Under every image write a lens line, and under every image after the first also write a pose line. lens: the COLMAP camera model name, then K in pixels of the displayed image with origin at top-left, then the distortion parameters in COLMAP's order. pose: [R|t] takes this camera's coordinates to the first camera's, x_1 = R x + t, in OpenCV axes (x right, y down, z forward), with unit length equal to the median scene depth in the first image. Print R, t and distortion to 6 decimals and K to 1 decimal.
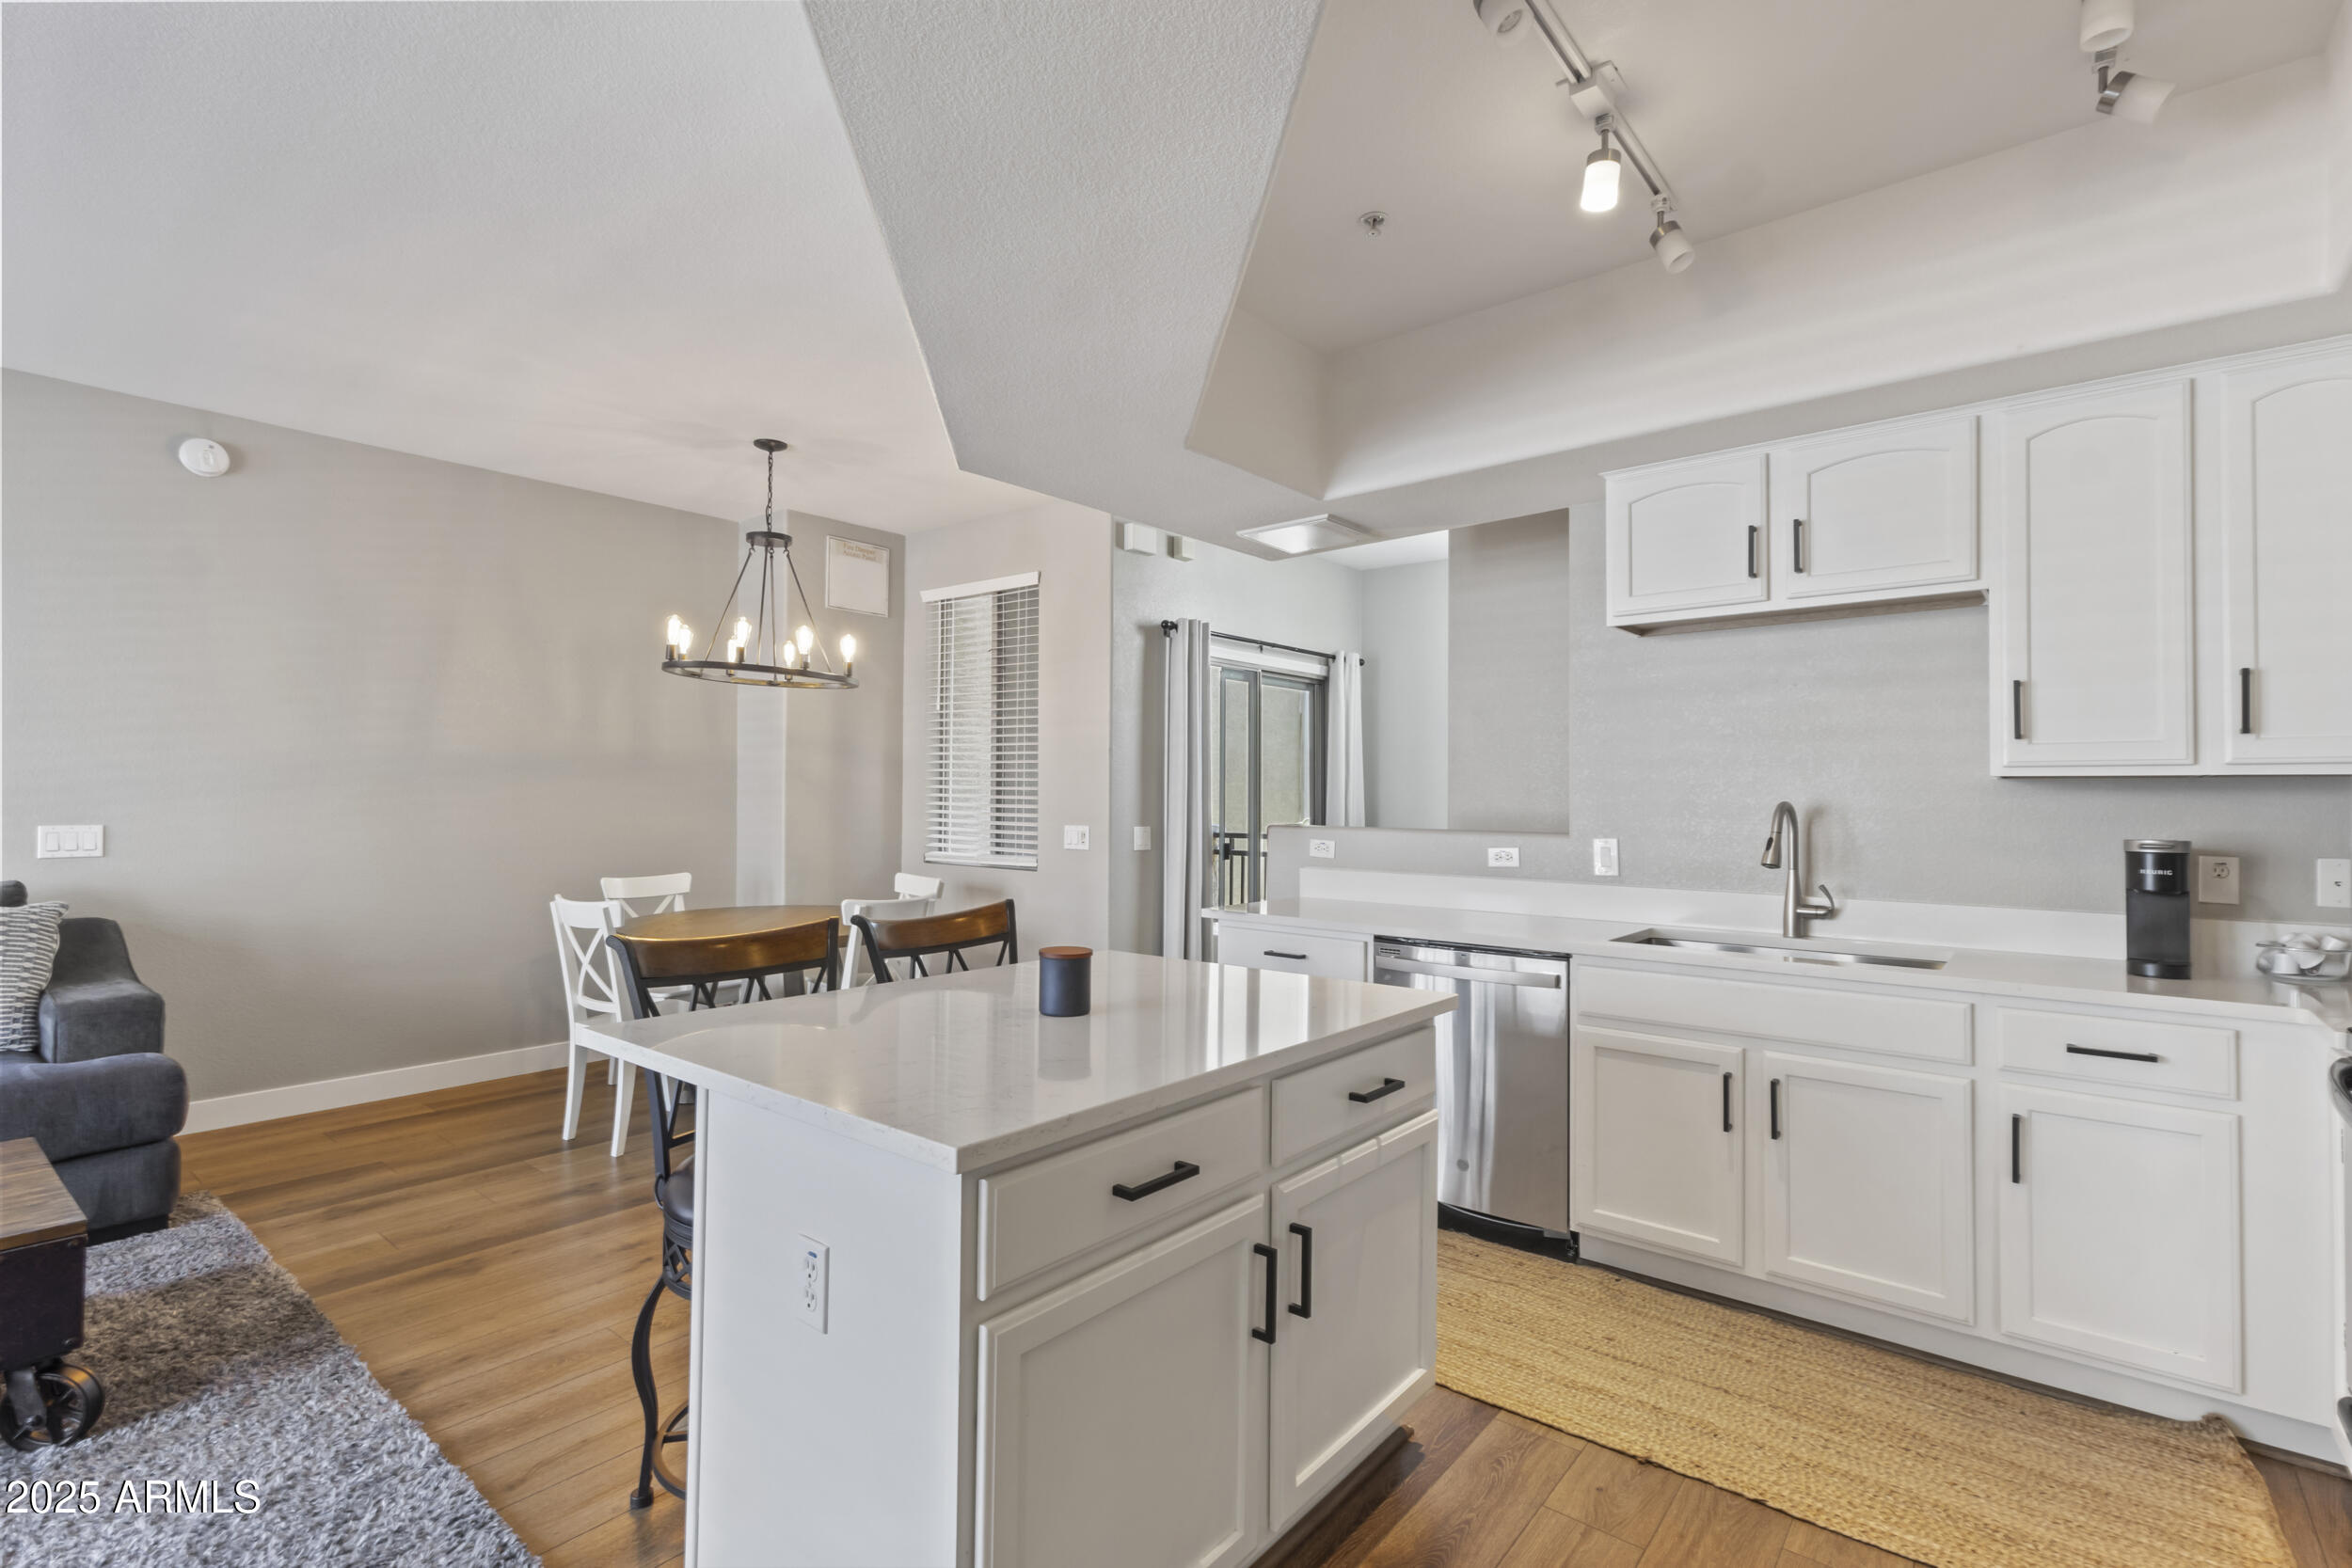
lens RADIAL K [[1094.7, 0, 1170.3], [0, 1094.7, 775.1], [0, 0, 1]] dist [0.001241, 0.002093]
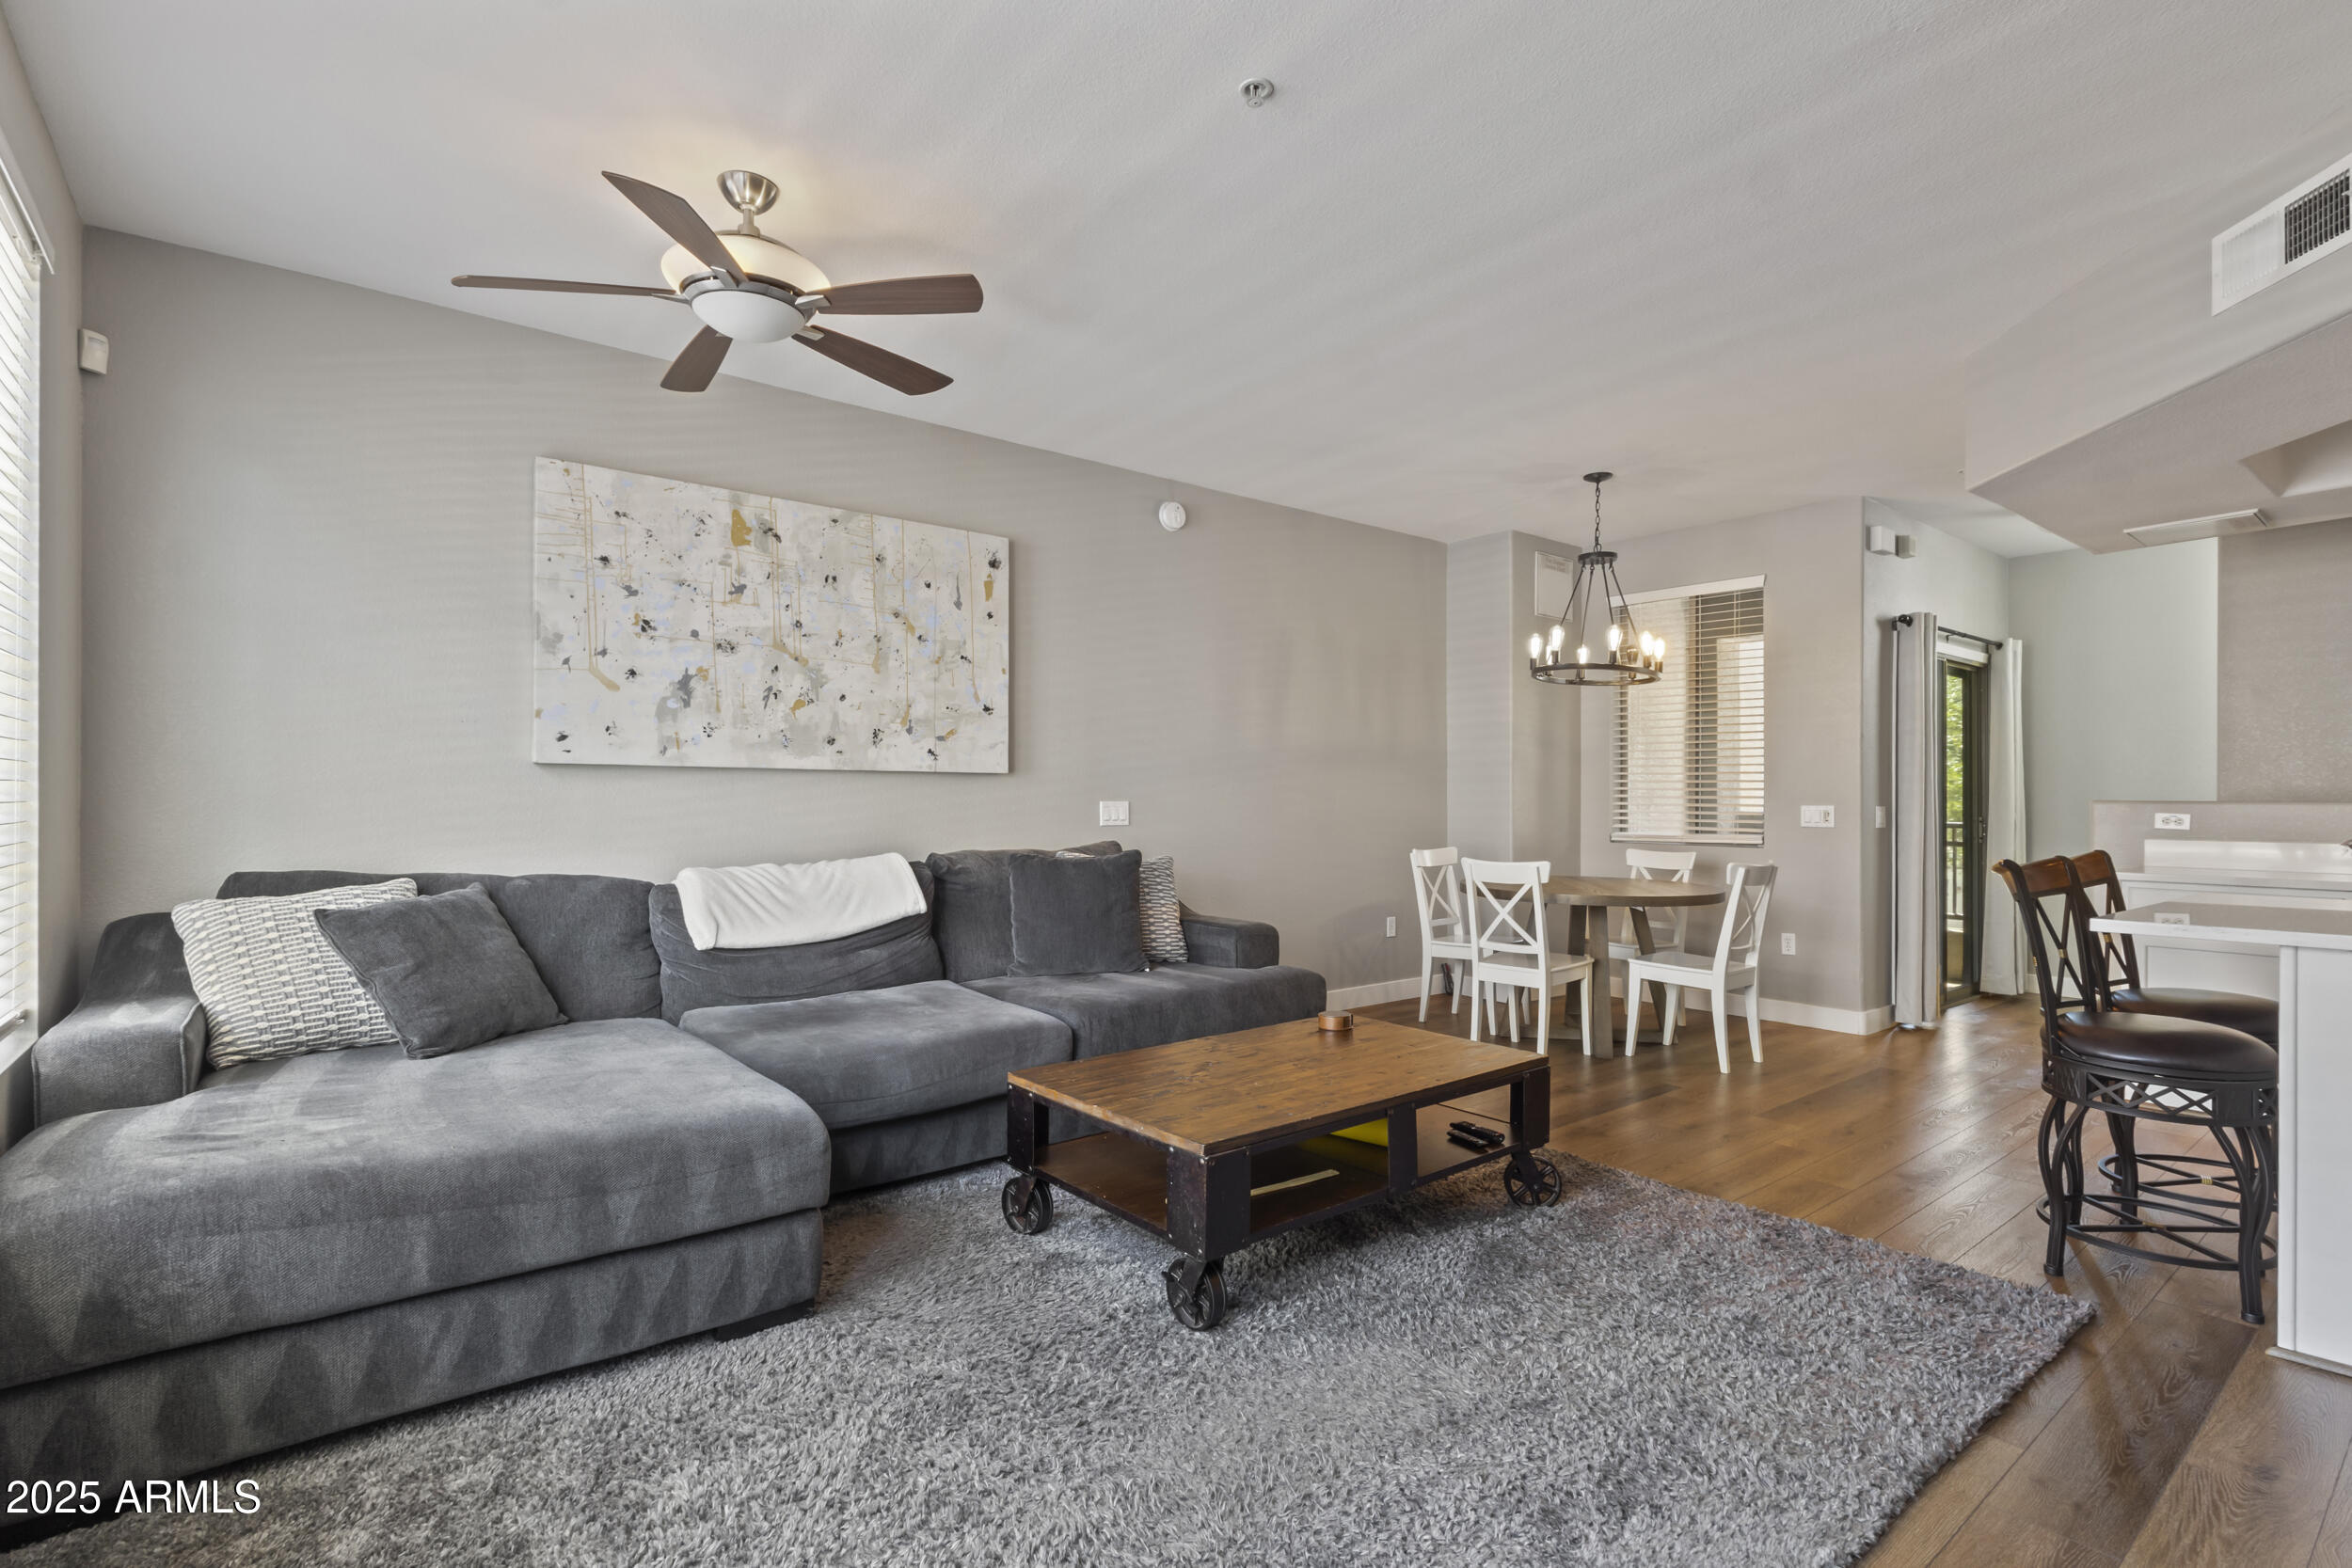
lens RADIAL K [[1094.7, 0, 1178.0], [0, 1094.7, 799.2], [0, 0, 1]] dist [0.001241, 0.002093]
pose [[0.977105, -0.002936, -0.212739, -0.477054], [0.007105, 0.999797, 0.018833, 0.014622], [0.212640, -0.019913, 0.976928, -0.209457]]
